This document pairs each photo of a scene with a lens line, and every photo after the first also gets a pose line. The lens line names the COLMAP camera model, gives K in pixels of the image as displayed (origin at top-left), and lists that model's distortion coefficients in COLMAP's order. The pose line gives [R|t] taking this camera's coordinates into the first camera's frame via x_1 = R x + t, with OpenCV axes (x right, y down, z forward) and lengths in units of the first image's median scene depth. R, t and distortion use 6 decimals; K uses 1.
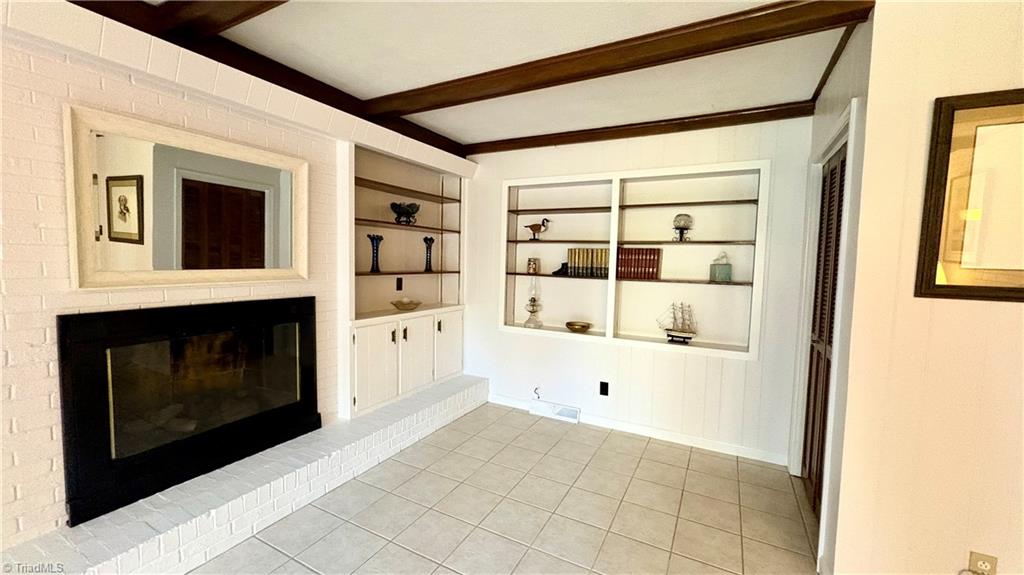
lens RADIAL K [[407.7, 0, 512.3], [0, 407.7, 289.2], [0, 0, 1]] dist [0.000581, 0.000445]
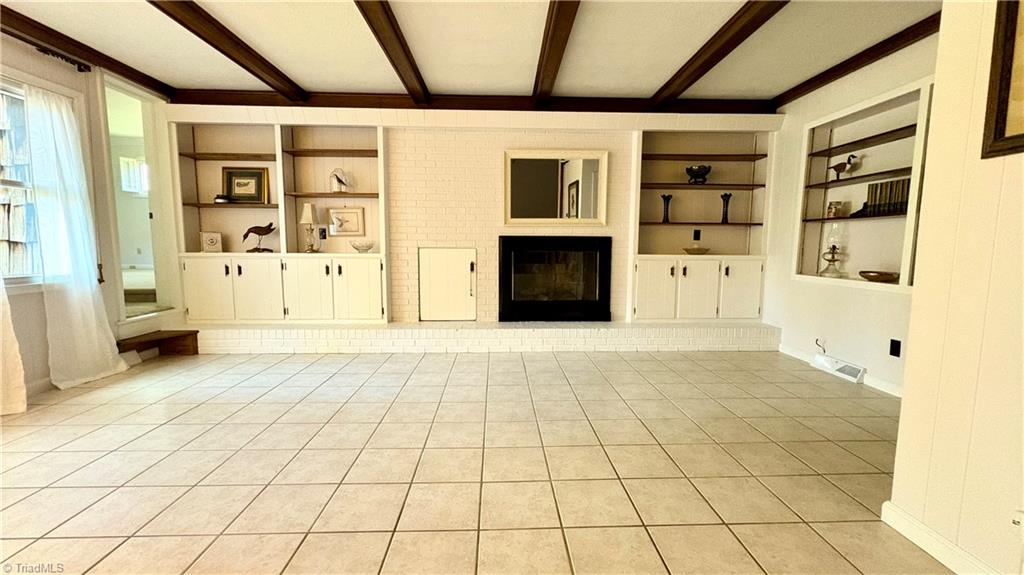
lens RADIAL K [[407.7, 0, 512.4], [0, 407.7, 287.9], [0, 0, 1]] dist [0.000581, 0.000445]
pose [[0.501106, 0.068576, -0.862665, 0.519770], [-0.056112, 0.997332, 0.046686, 0.121805], [0.863565, 0.025011, 0.503617, -0.087755]]
